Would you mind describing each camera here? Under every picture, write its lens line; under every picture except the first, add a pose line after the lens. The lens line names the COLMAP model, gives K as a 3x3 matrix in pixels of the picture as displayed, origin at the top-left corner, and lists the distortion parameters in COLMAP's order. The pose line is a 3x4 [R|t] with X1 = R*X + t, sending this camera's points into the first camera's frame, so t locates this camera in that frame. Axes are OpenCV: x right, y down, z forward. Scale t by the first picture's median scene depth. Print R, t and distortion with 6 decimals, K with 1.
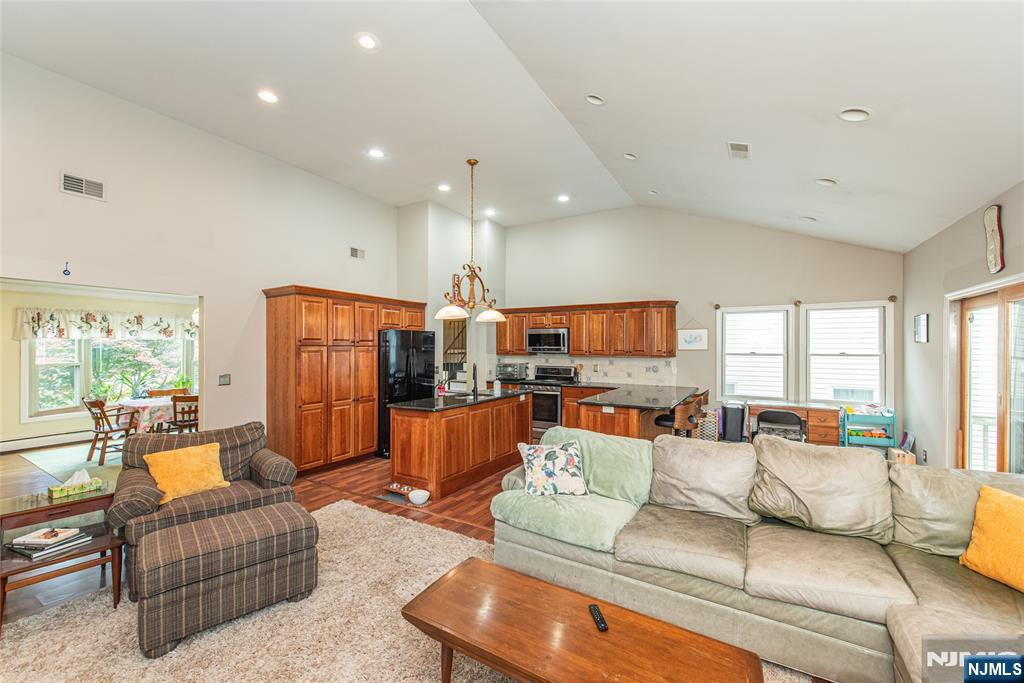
lens RADIAL K [[410.4, 0, 512.0], [0, 410.4, 341.5], [0, 0, 1]] dist [0.002167, 0.000090]
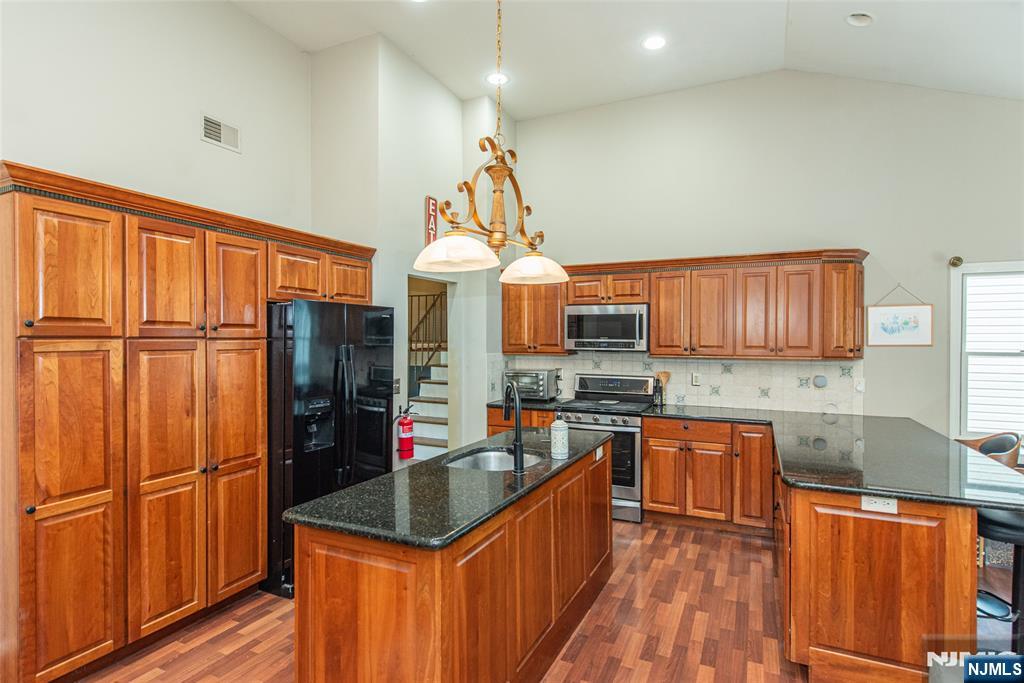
lens RADIAL K [[519.5, 0, 512.0], [0, 519.5, 341.5], [0, 0, 1]] dist [0.006013, 0.000516]
pose [[0.995358, 0.000505, 0.096237, -0.114558], [-0.002460, 0.999793, 0.020201, 0.002899], [-0.096207, -0.020344, 0.995153, 0.403265]]
